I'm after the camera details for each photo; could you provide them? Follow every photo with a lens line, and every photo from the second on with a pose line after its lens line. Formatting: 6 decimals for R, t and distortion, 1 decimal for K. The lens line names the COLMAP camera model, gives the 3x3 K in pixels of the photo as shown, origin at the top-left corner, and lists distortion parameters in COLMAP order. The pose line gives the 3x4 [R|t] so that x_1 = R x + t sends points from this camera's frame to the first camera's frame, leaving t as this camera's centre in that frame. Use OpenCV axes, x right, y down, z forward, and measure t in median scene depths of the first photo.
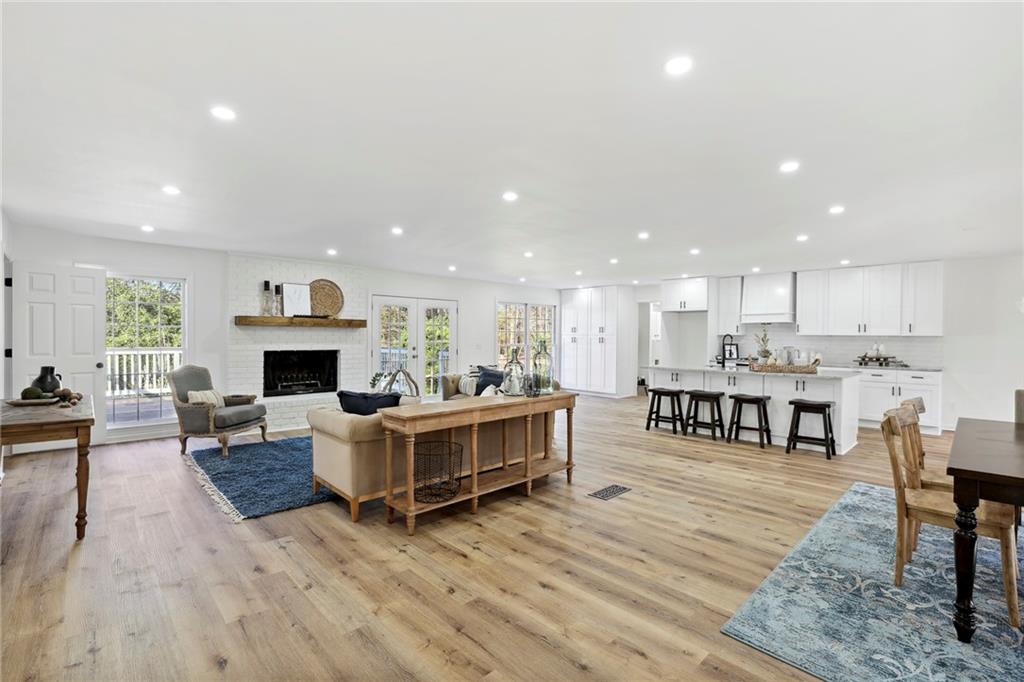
lens RADIAL K [[462.3, 0, 511.3], [0, 462.3, 343.1], [0, 0, 1]] dist [-0.013760, -0.000064]
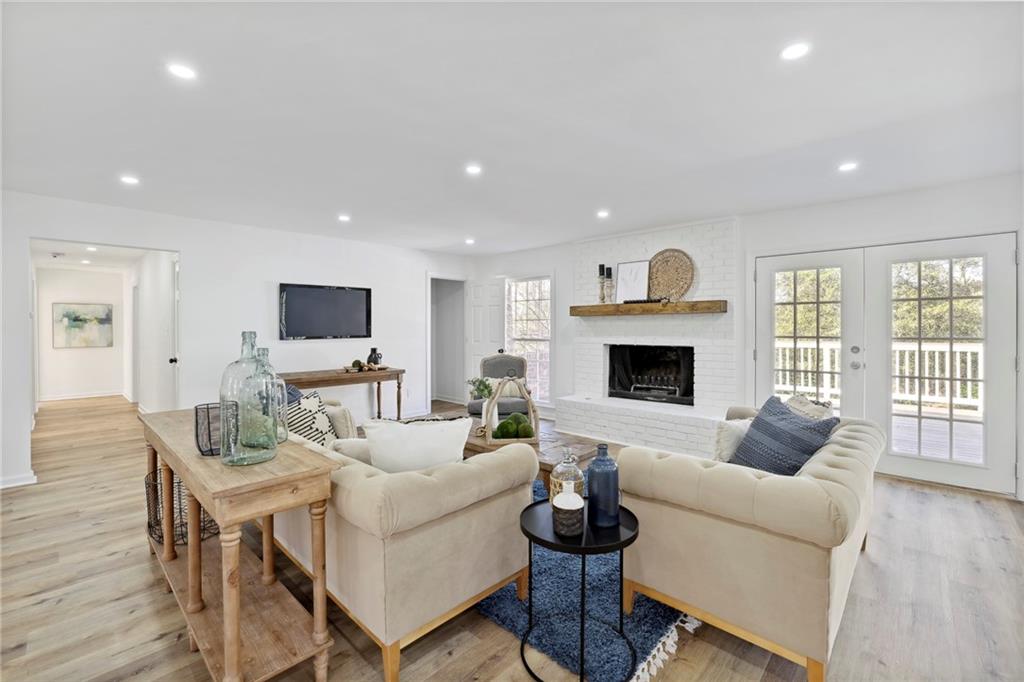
lens RADIAL K [[448.0, 0, 514.1], [0, 448.0, 336.8], [0, 0, 1]] dist [-0.036522, 0.013442]
pose [[0.051151, 0.010981, -0.998631, 0.303822], [-0.007866, 0.999913, 0.010592, -0.004991], [0.998660, 0.007314, 0.051233, 0.770918]]
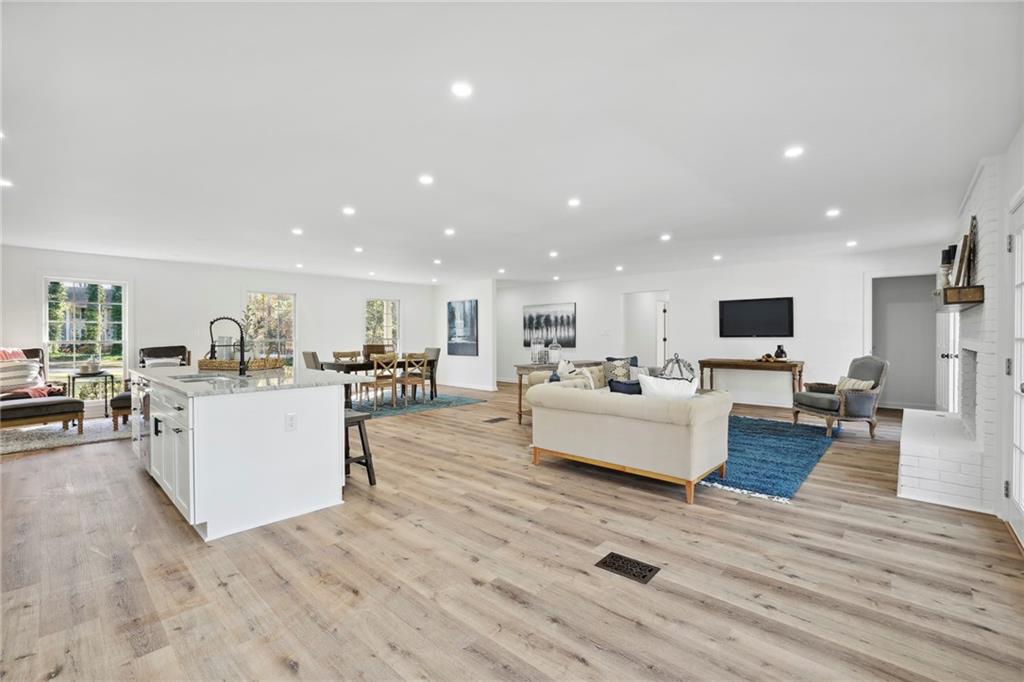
lens RADIAL K [[448.0, 0, 514.1], [0, 448.0, 336.8], [0, 0, 1]] dist [-0.036522, 0.013442]
pose [[-0.997191, -0.002396, -0.074865, 0.164123], [-0.003359, 0.999913, 0.012741, -0.003876], [0.074828, 0.012956, -0.997112, 1.573223]]
